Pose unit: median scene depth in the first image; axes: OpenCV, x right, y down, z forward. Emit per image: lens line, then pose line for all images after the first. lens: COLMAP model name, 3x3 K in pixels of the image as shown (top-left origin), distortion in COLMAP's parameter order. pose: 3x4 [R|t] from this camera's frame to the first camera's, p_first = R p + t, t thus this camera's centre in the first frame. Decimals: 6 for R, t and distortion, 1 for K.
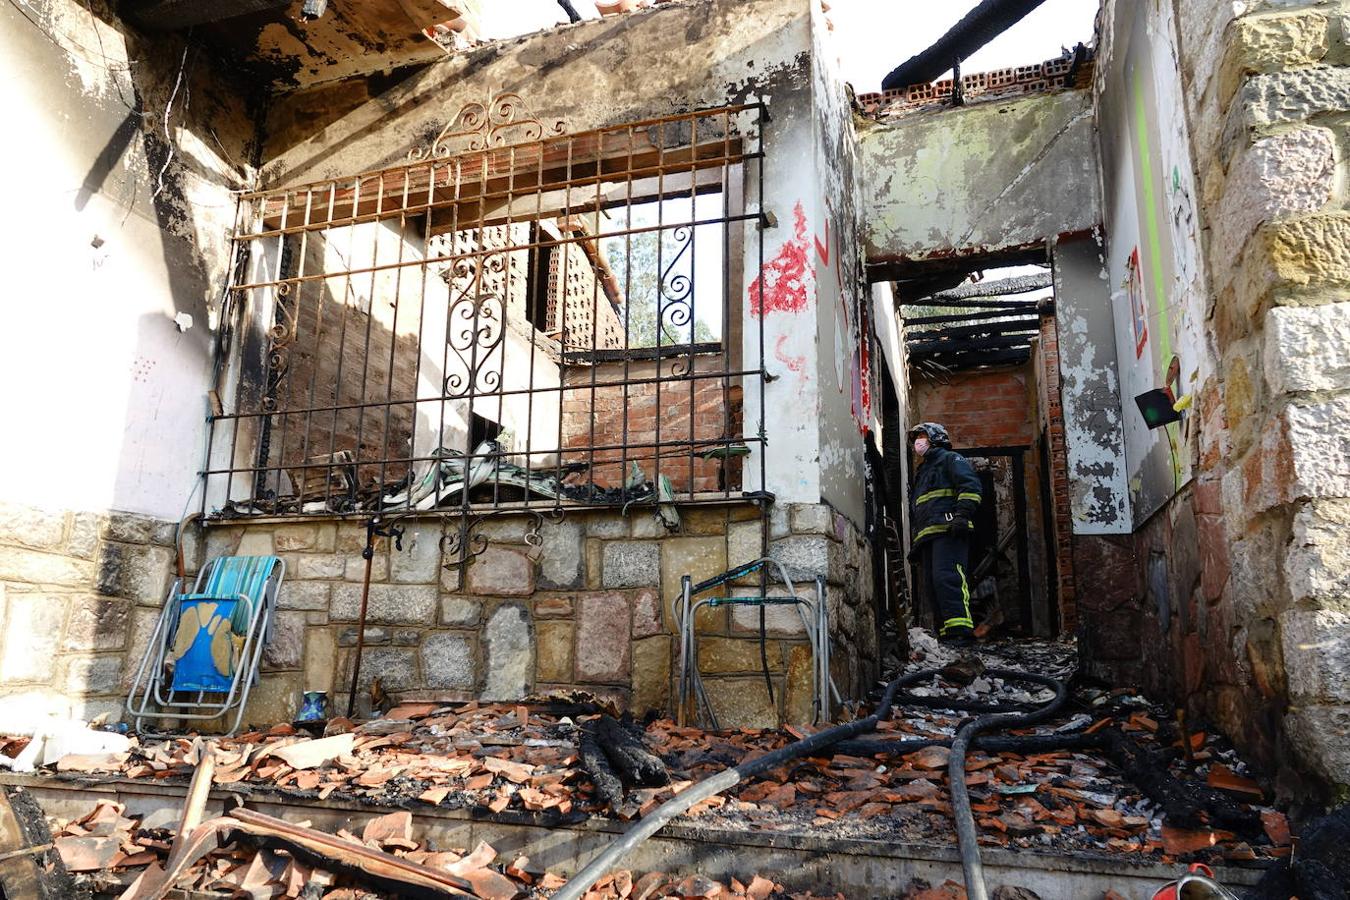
lens RADIAL K [[934.5, 0, 680.2], [0, 934.5, 447.6], [0, 0, 1]] dist [-0.001468, 0.001878]
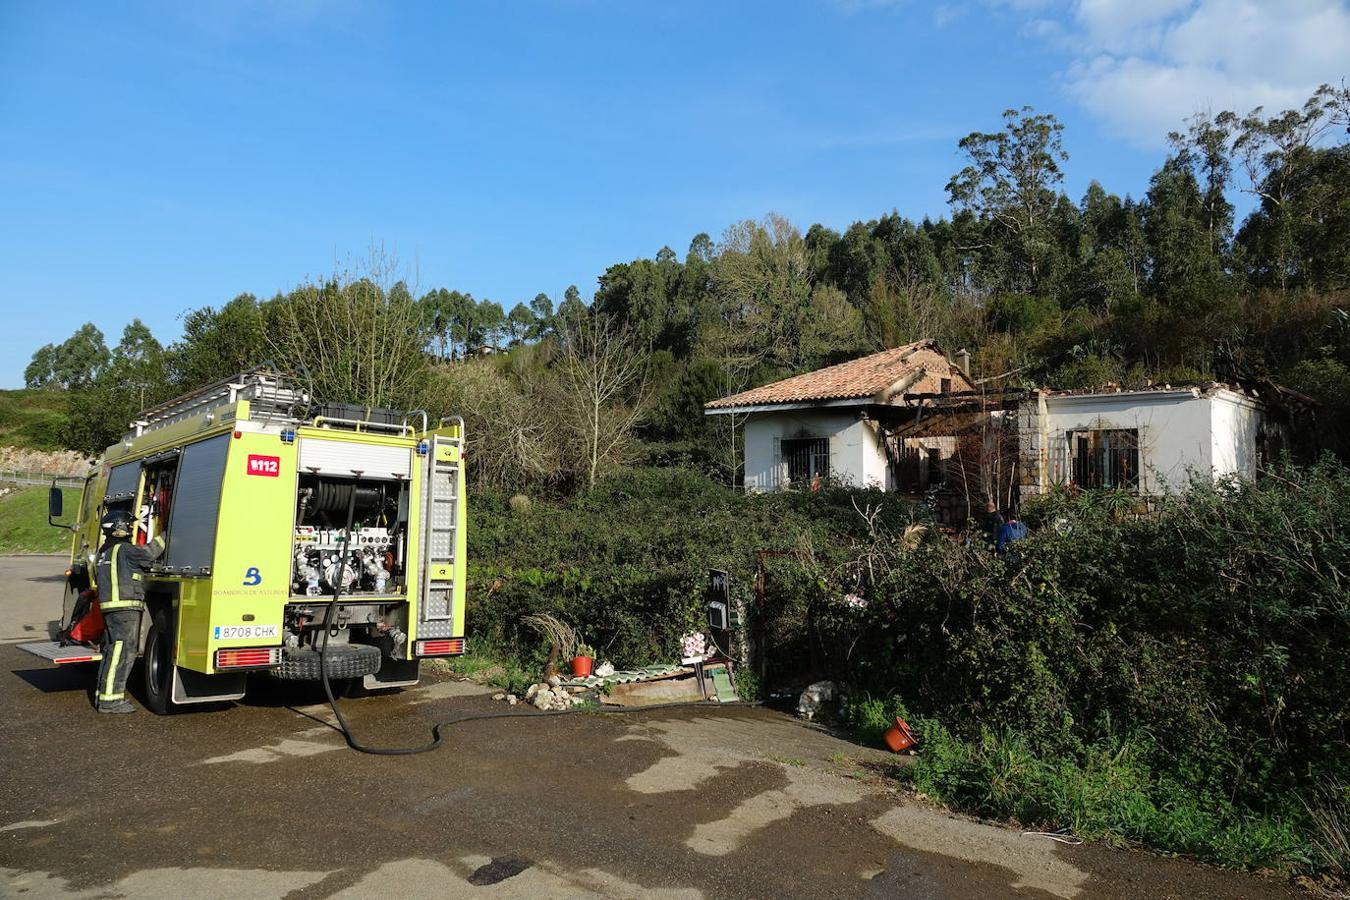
lens RADIAL K [[934.5, 0, 680.2], [0, 934.5, 447.6], [0, 0, 1]] dist [-0.001468, 0.001878]
pose [[0.904027, -0.033794, -0.426138, 0.917354], [0.104711, 0.984007, 0.144104, -1.361567], [0.414453, -0.174896, 0.893107, -5.430137]]
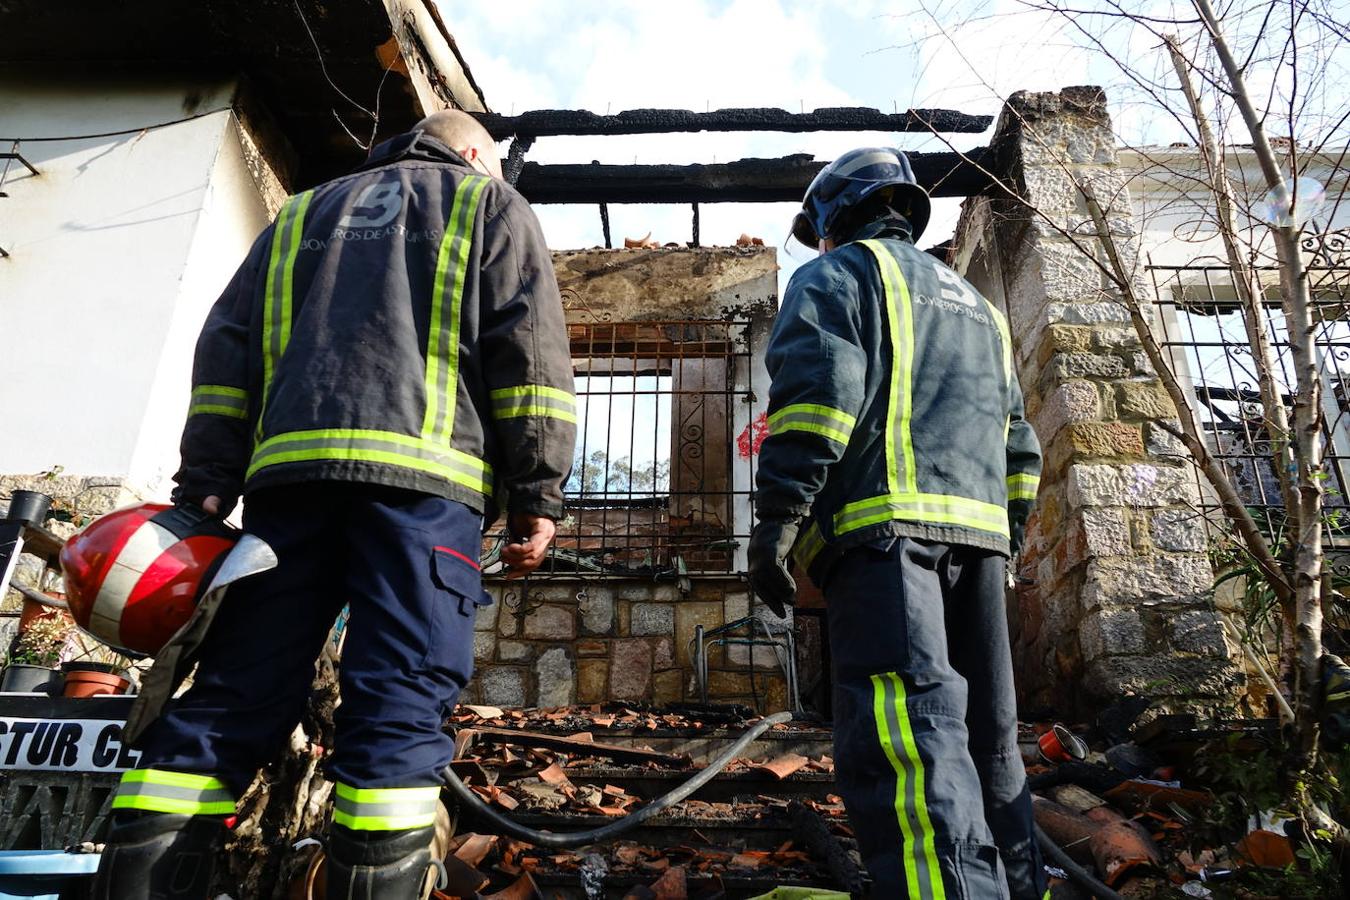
lens RADIAL K [[934.5, 0, 680.2], [0, 934.5, 447.6], [0, 0, 1]] dist [-0.001468, 0.001878]
pose [[0.962488, 0.114021, 0.246205, -0.372515], [-0.061670, 0.975598, -0.210726, 0.159380], [-0.264224, 0.187638, 0.946033, -0.376009]]
